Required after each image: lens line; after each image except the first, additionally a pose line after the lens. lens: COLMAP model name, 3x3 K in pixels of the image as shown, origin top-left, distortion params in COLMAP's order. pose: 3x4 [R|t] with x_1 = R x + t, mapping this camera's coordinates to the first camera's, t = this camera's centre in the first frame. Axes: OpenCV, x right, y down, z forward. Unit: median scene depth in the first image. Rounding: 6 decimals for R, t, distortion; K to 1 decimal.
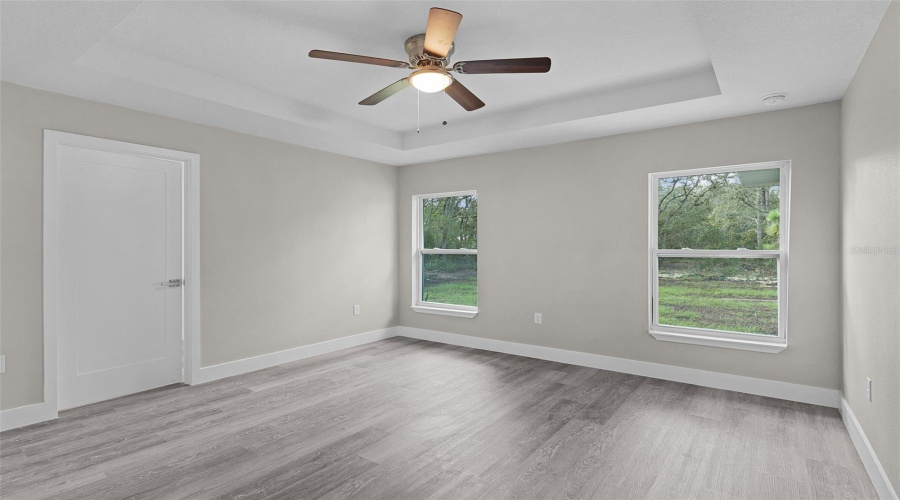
lens RADIAL K [[432.6, 0, 441.7], [0, 432.6, 247.4], [0, 0, 1]] dist [0.001271, 0.001030]
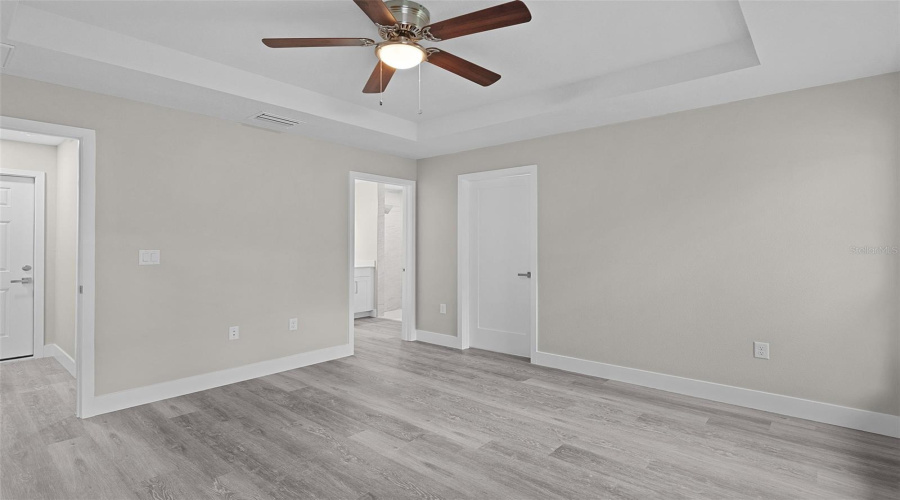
lens RADIAL K [[432.6, 0, 441.7], [0, 432.6, 247.4], [0, 0, 1]] dist [0.001271, 0.001030]
pose [[-0.077332, 0.004105, -0.996997, 0.743524], [0.000500, 0.999992, 0.004079, 0.000170], [0.997005, -0.000183, -0.077333, 1.035631]]
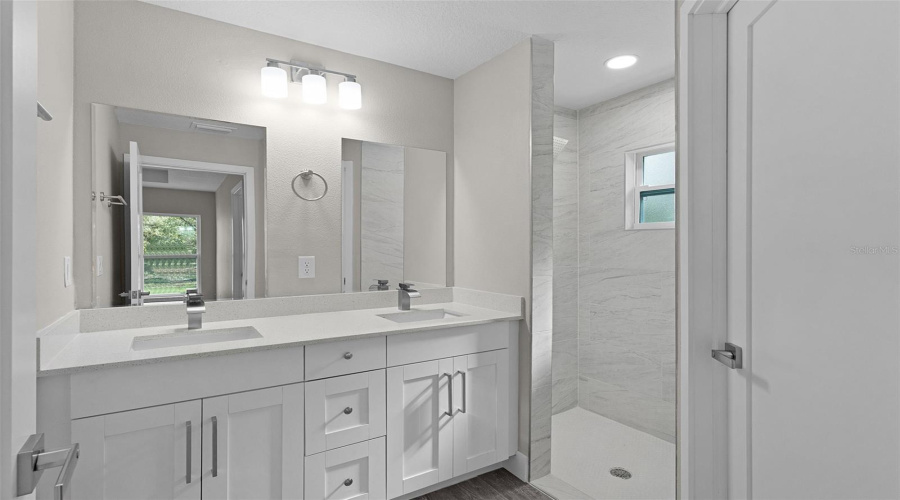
lens RADIAL K [[432.6, 0, 441.7], [0, 432.6, 247.4], [0, 0, 1]] dist [0.001271, 0.001030]
pose [[-0.356734, 0.005231, -0.934191, -0.851476], [-0.000317, 0.999984, 0.005721, -0.004703], [0.934206, 0.002337, -0.356726, 0.623099]]
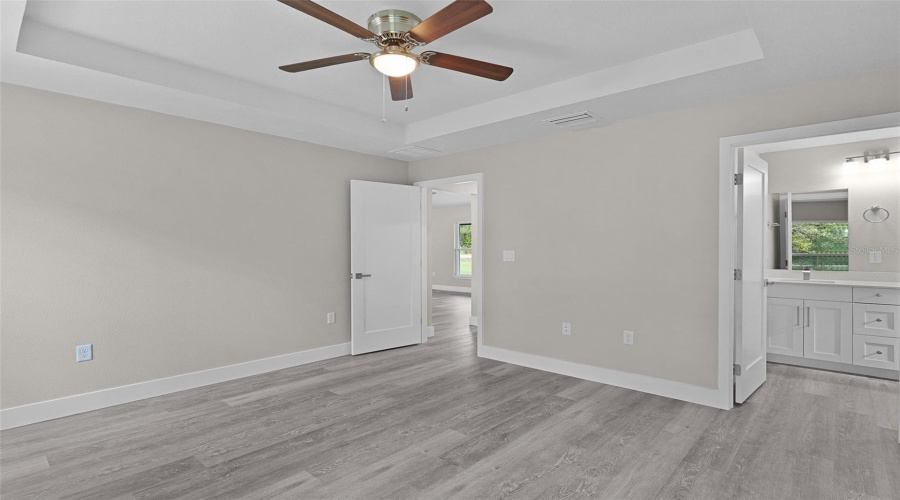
lens RADIAL K [[432.6, 0, 441.7], [0, 432.6, 247.4], [0, 0, 1]] dist [0.001271, 0.001030]
pose [[-0.994886, -0.000017, 0.101003, -0.191476], [0.000088, 0.999999, 0.001033, -0.000878], [-0.101003, 0.001037, -0.994886, 1.701387]]
